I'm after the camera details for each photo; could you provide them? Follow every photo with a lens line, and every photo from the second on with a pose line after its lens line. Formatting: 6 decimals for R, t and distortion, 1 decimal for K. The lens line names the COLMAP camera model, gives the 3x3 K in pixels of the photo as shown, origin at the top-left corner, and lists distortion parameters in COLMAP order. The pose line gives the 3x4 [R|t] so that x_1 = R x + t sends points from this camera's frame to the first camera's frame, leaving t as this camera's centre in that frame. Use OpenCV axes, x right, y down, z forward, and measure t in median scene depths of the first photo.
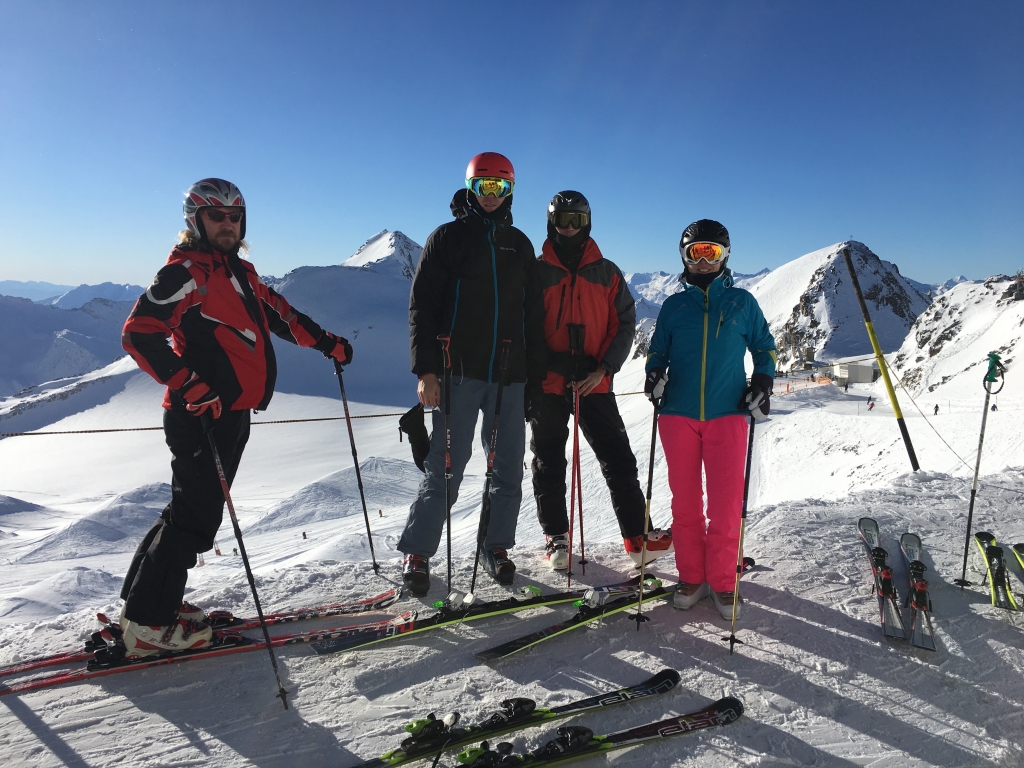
lens RADIAL K [[846.6, 0, 512.0], [0, 846.6, 384.0], [0, 0, 1]] dist [0.029853, -0.001313]
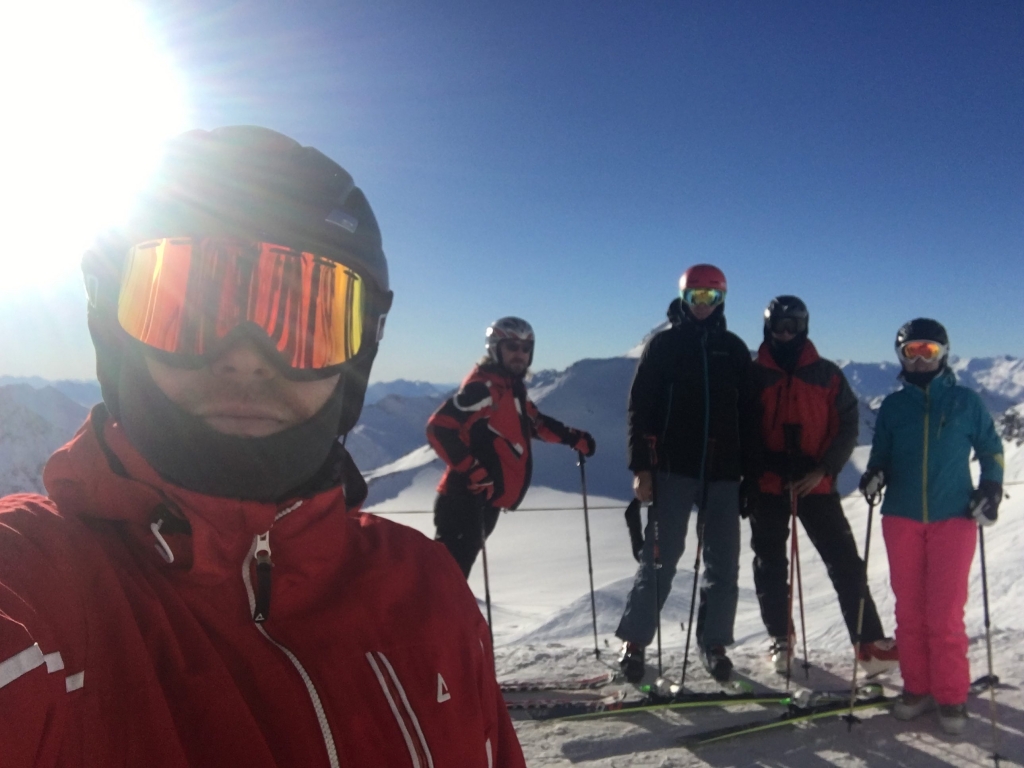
lens RADIAL K [[996.0, 0, 512.0], [0, 996.0, 384.0], [0, 0, 1]] dist [-0.007538, -0.087170]
pose [[0.942755, -0.011181, -0.333298, 0.162392], [-0.023325, 0.994779, -0.099348, 0.008154], [0.332669, 0.101435, 0.937573, -0.242048]]
